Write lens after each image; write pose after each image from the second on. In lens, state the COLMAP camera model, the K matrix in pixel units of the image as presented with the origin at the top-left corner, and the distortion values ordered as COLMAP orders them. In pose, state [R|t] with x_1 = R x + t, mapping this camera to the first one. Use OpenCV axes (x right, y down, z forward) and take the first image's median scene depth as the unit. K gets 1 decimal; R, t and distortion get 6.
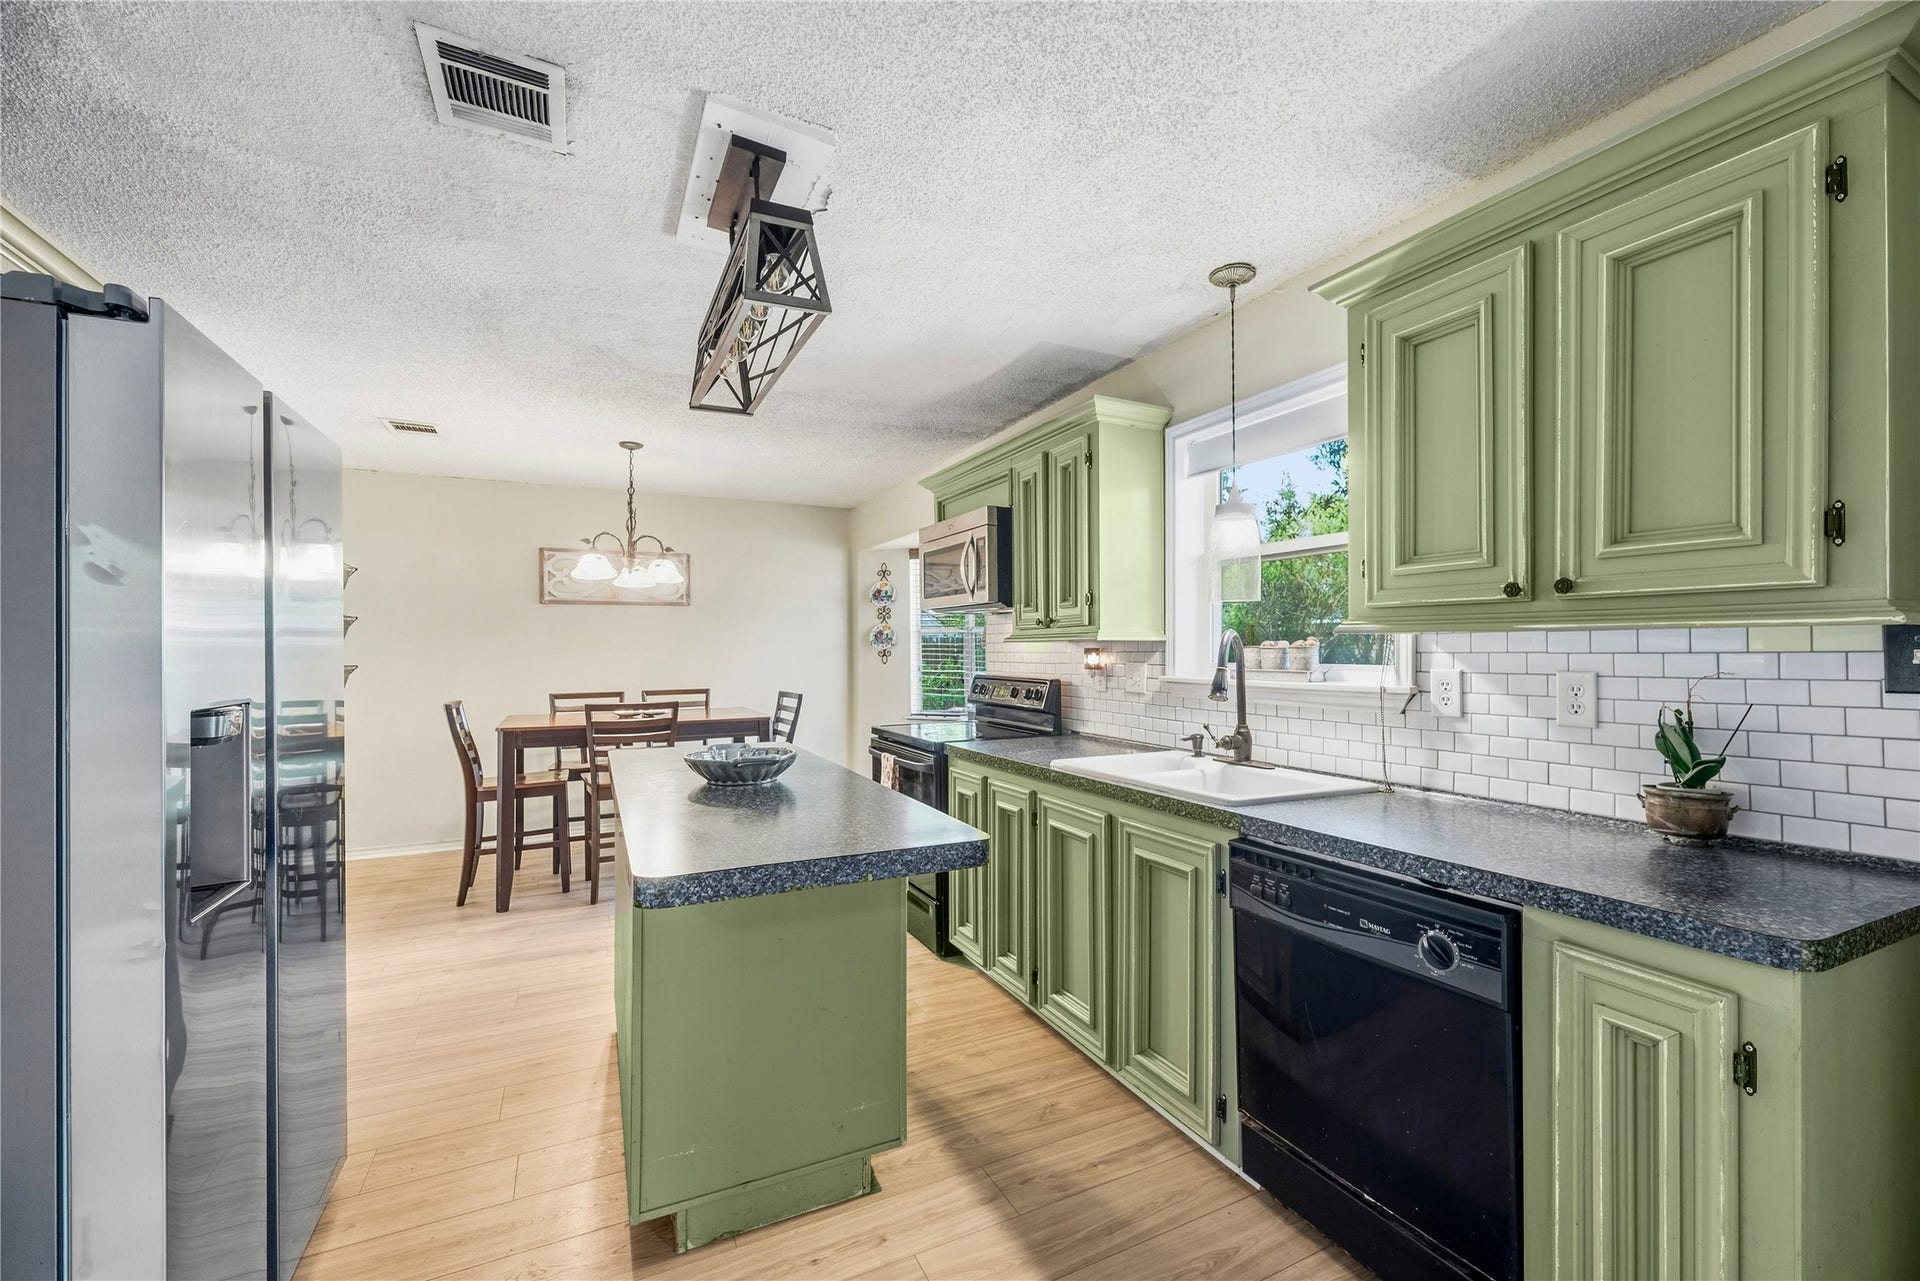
lens RADIAL K [[775.4, 0, 957.3], [0, 775.4, 648.6], [0, 0, 1]] dist [-0.000934, -0.000162]
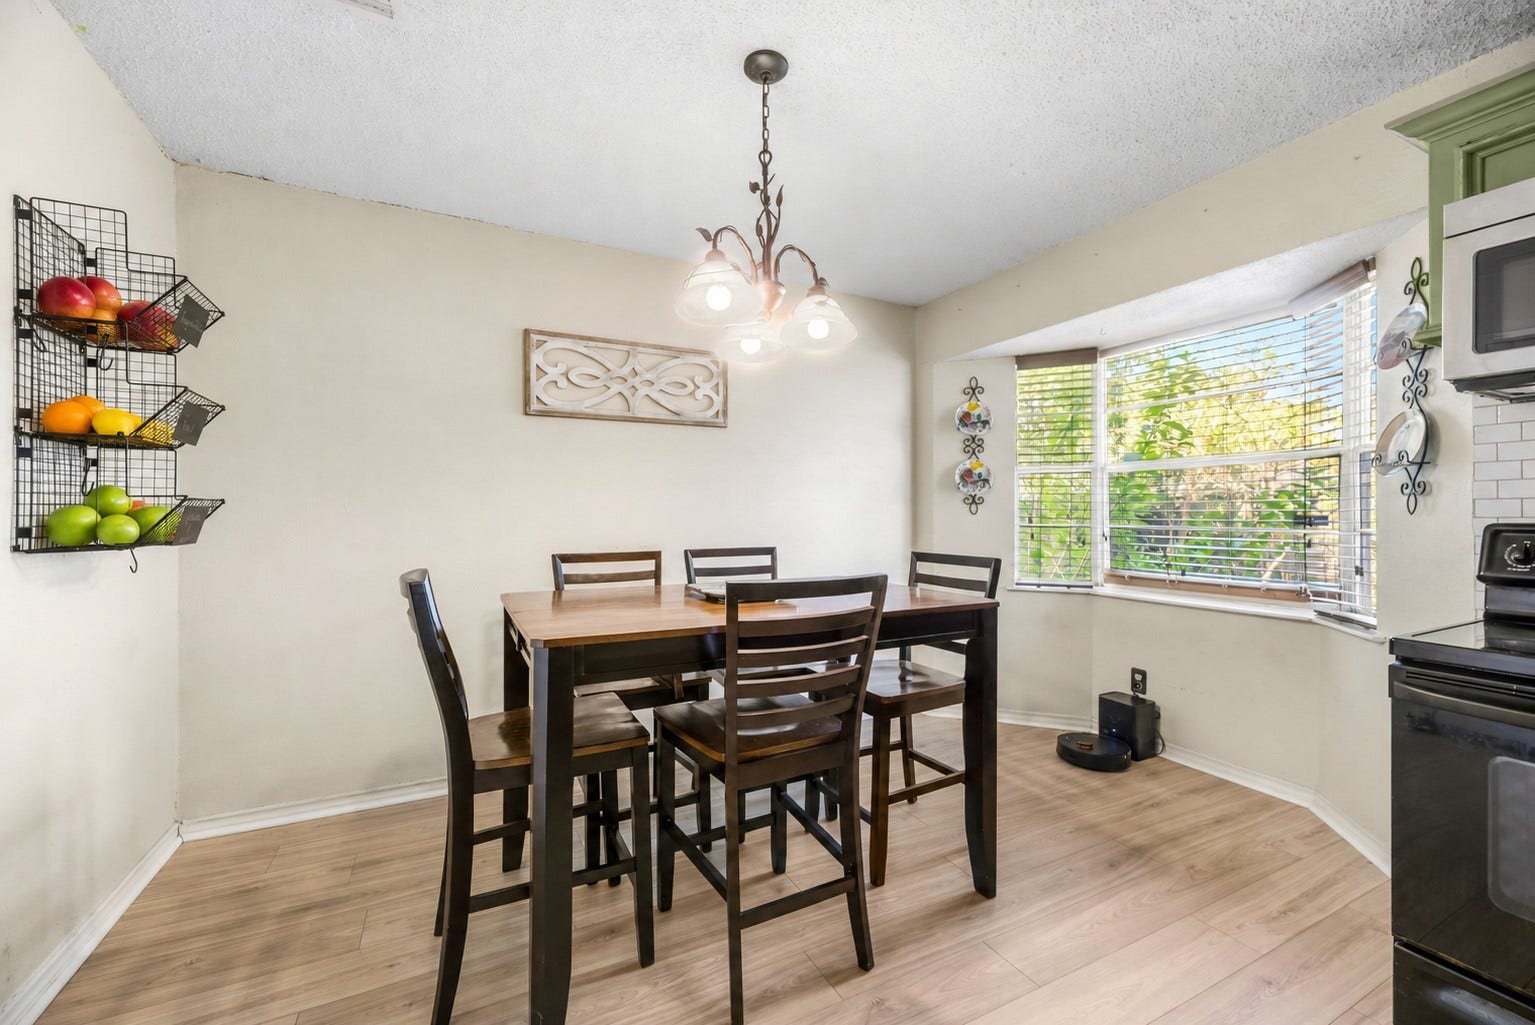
lens RADIAL K [[607.9, 0, 758.8], [0, 607.9, 519.2], [0, 0, 1]] dist [0.010772, -0.004116]
pose [[0.999925, 0.009940, 0.007096, -0.341416], [-0.010030, 0.999868, 0.012763, 0.021561], [-0.006969, -0.012833, 0.999893, 0.480784]]
